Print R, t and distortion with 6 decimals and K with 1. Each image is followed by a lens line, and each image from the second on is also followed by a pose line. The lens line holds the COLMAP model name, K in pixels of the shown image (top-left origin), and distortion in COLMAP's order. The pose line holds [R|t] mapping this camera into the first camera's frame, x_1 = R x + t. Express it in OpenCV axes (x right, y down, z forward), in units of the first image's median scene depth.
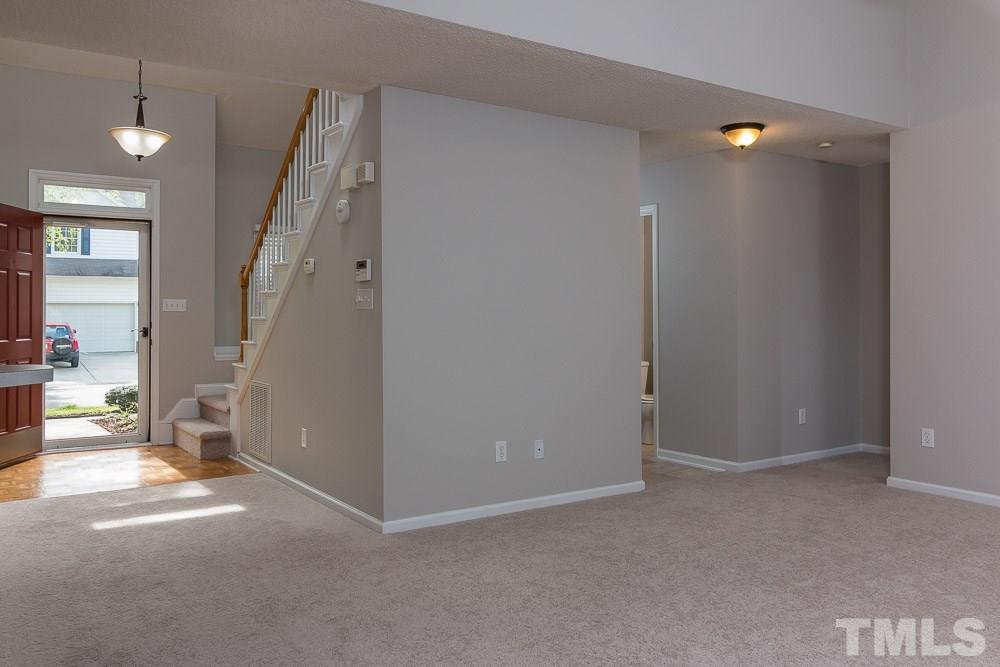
lens RADIAL K [[774.6, 0, 501.7], [0, 774.6, 302.4], [0, 0, 1]] dist [0.014762, 0.007485]
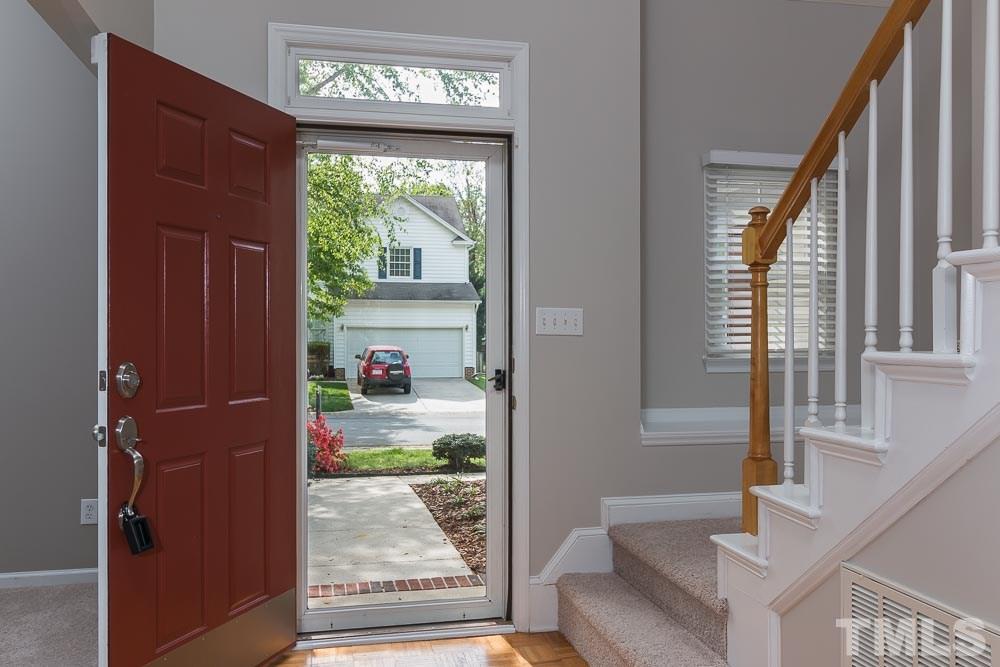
lens RADIAL K [[745.1, 0, 497.9], [0, 745.1, 329.4], [0, 0, 1]] dist [-0.003491, -0.000203]
pose [[0.925010, -0.003896, -0.379923, -0.291018], [0.004849, 0.999987, 0.001552, 0.007890], [0.379912, -0.003278, 0.925017, 0.589543]]
